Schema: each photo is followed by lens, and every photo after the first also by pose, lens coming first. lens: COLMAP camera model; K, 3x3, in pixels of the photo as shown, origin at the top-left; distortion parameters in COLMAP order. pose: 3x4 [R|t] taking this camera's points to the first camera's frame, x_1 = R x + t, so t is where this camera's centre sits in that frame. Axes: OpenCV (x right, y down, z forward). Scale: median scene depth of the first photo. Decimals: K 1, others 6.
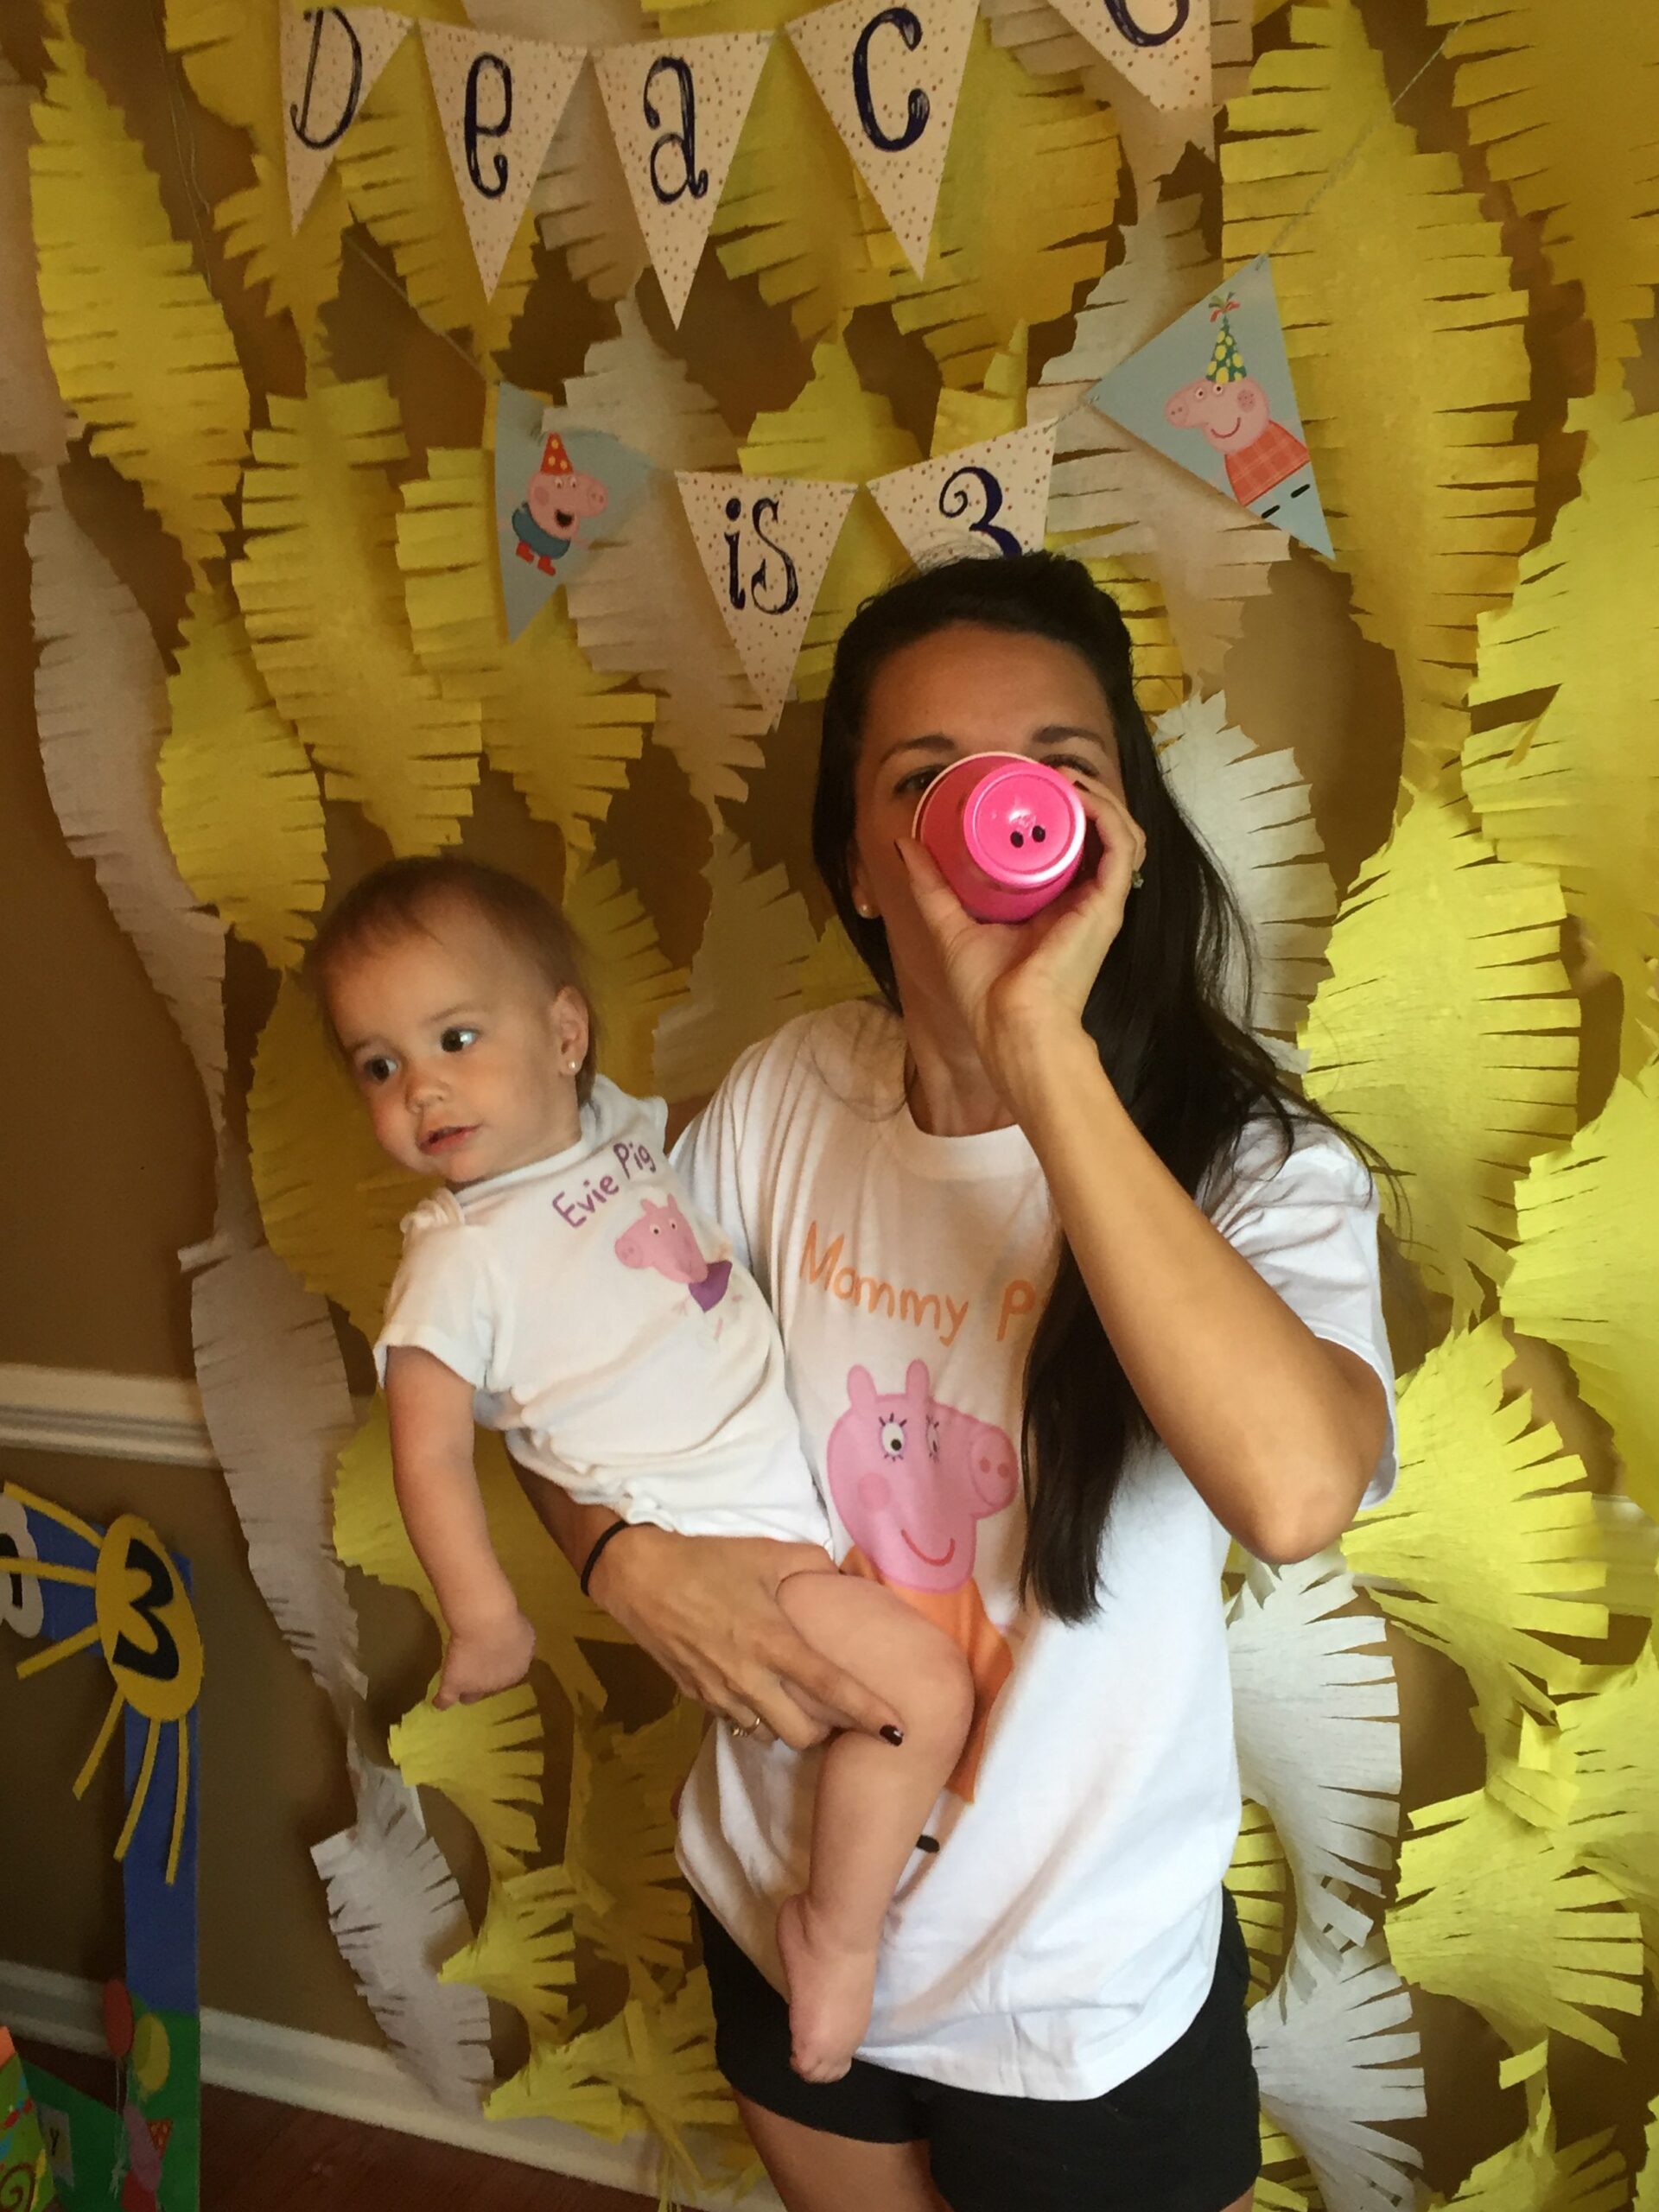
lens RADIAL K [[2328.3, 0, 718.8], [0, 2328.3, 1103.6], [0, 0, 1]] dist [0.016803, -0.037708]
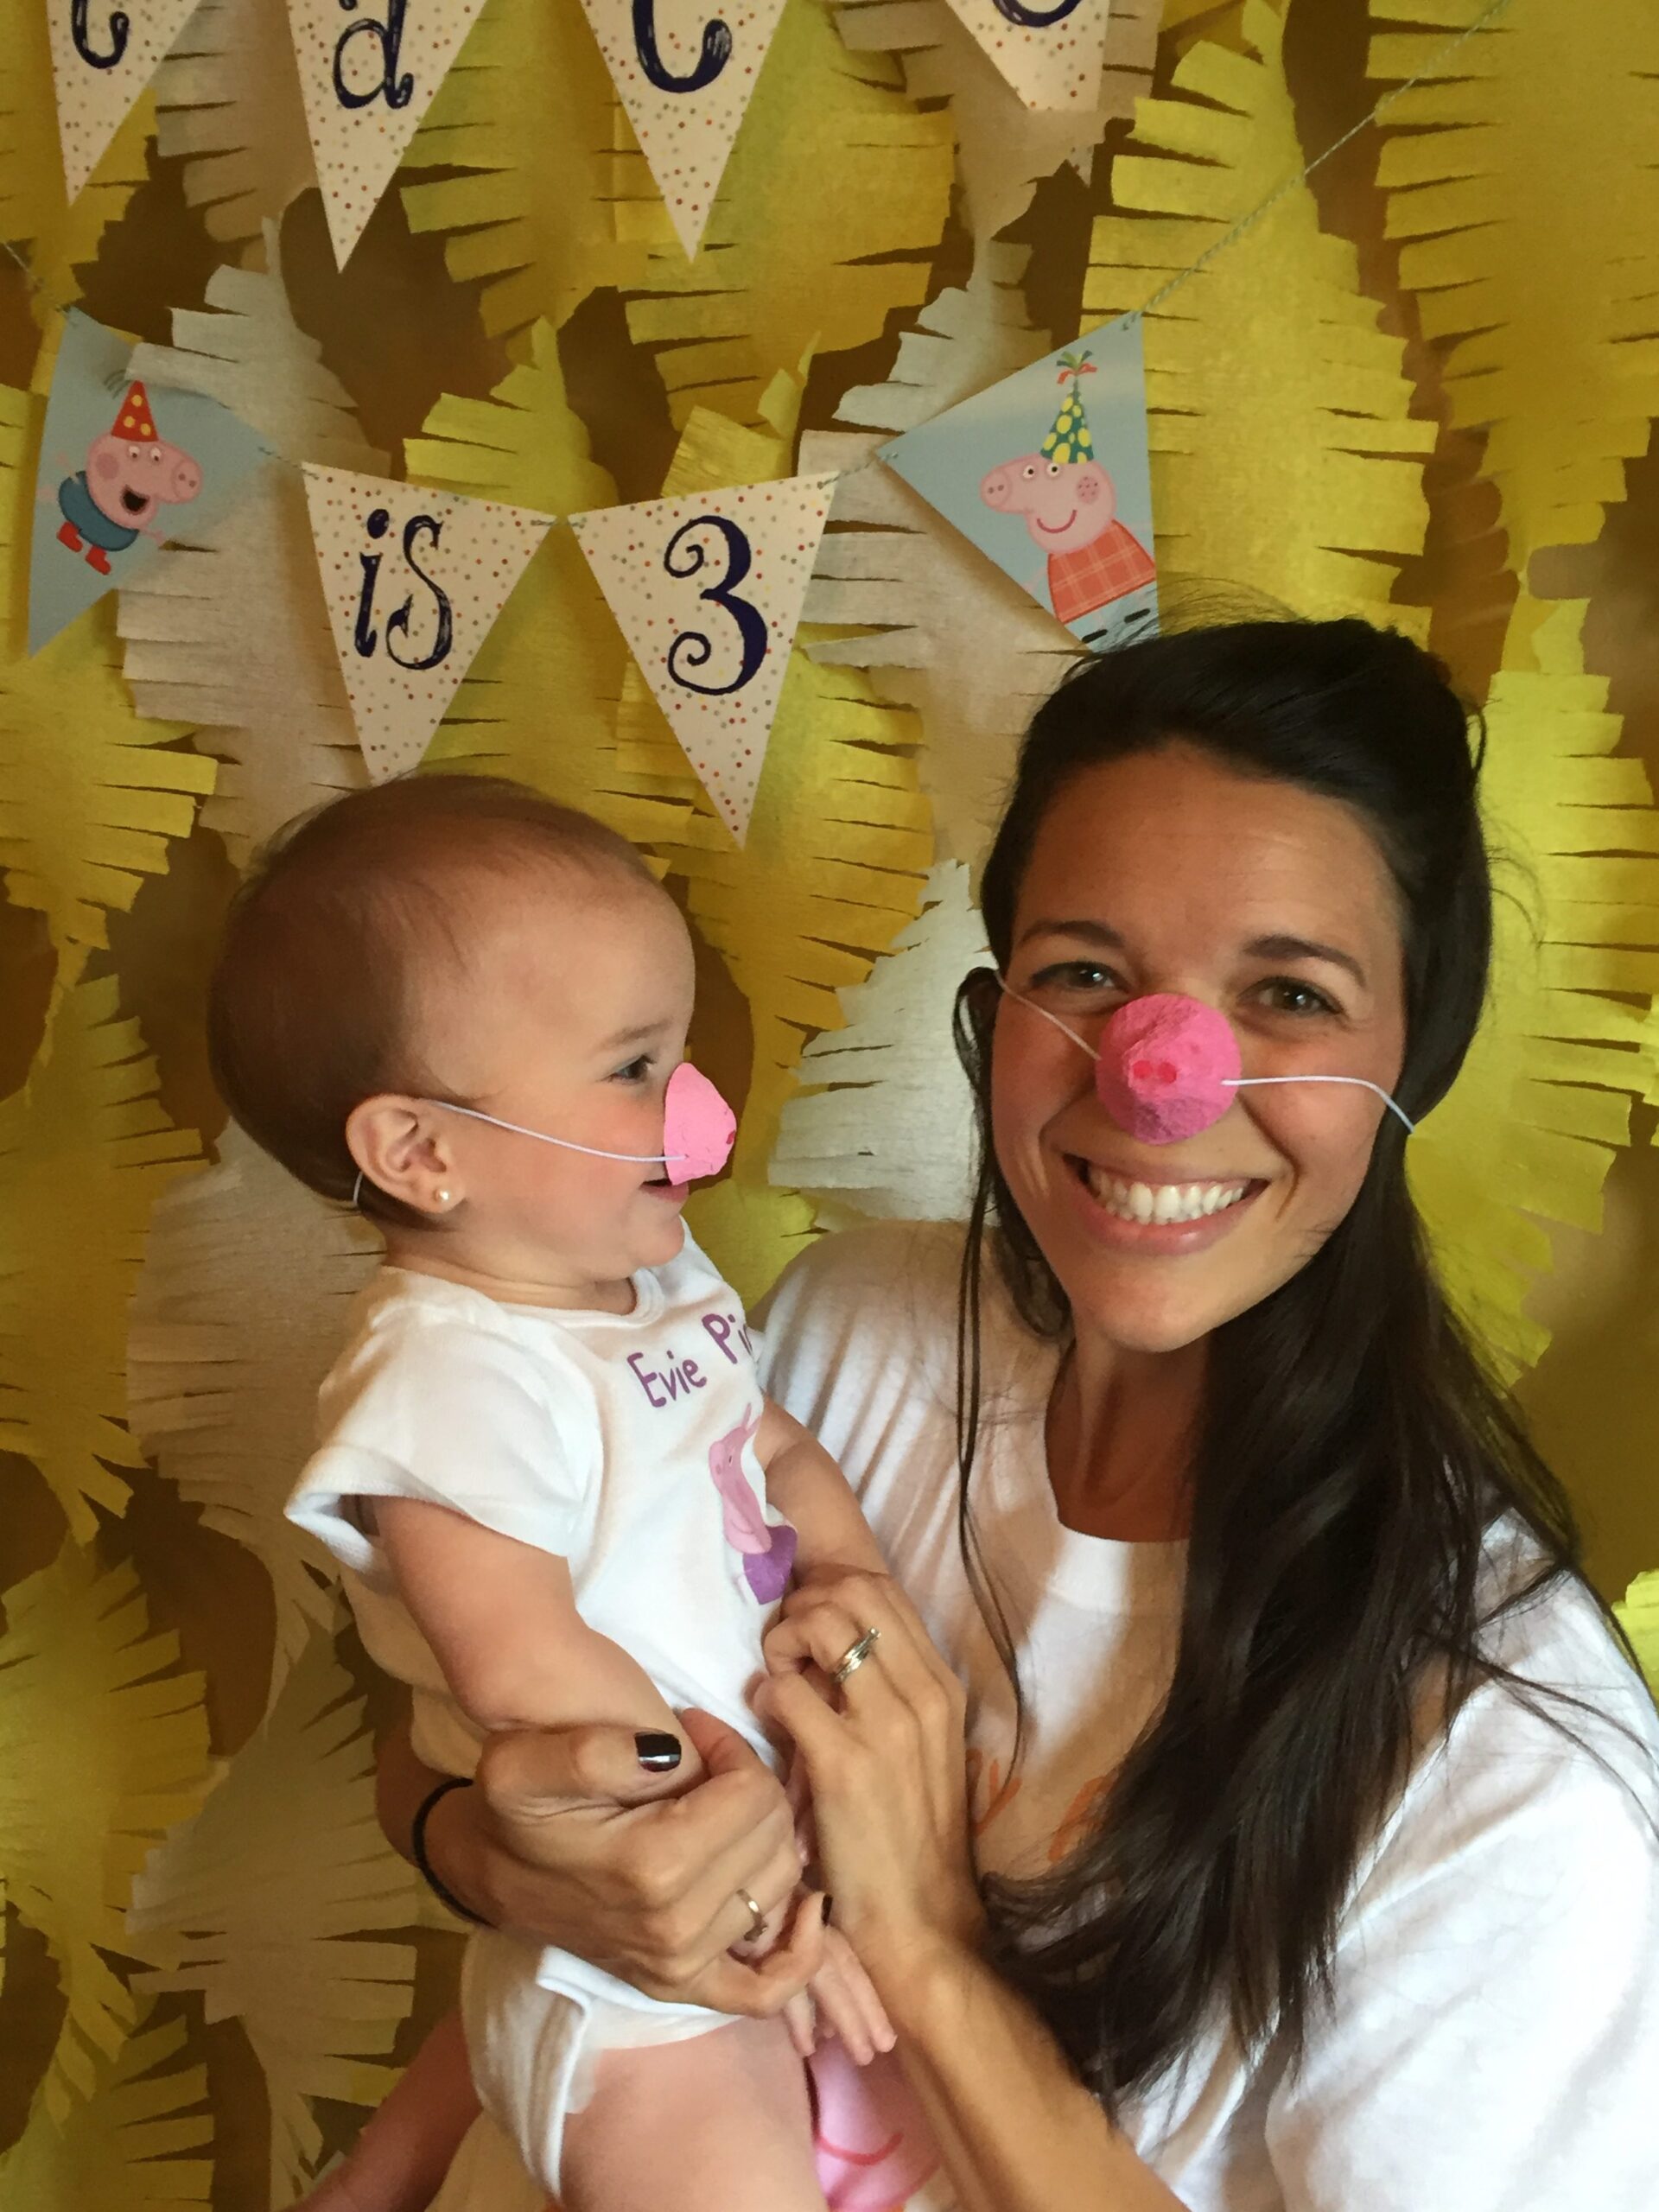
lens RADIAL K [[2328.3, 0, 718.8], [0, 2328.3, 1103.6], [0, 0, 1]] dist [0.016803, -0.037708]
pose [[0.954090, 0.137641, 0.266022, -0.064901], [-0.107734, 0.986418, -0.123988, 0.010728], [-0.279474, 0.089636, 0.955960, 0.277366]]
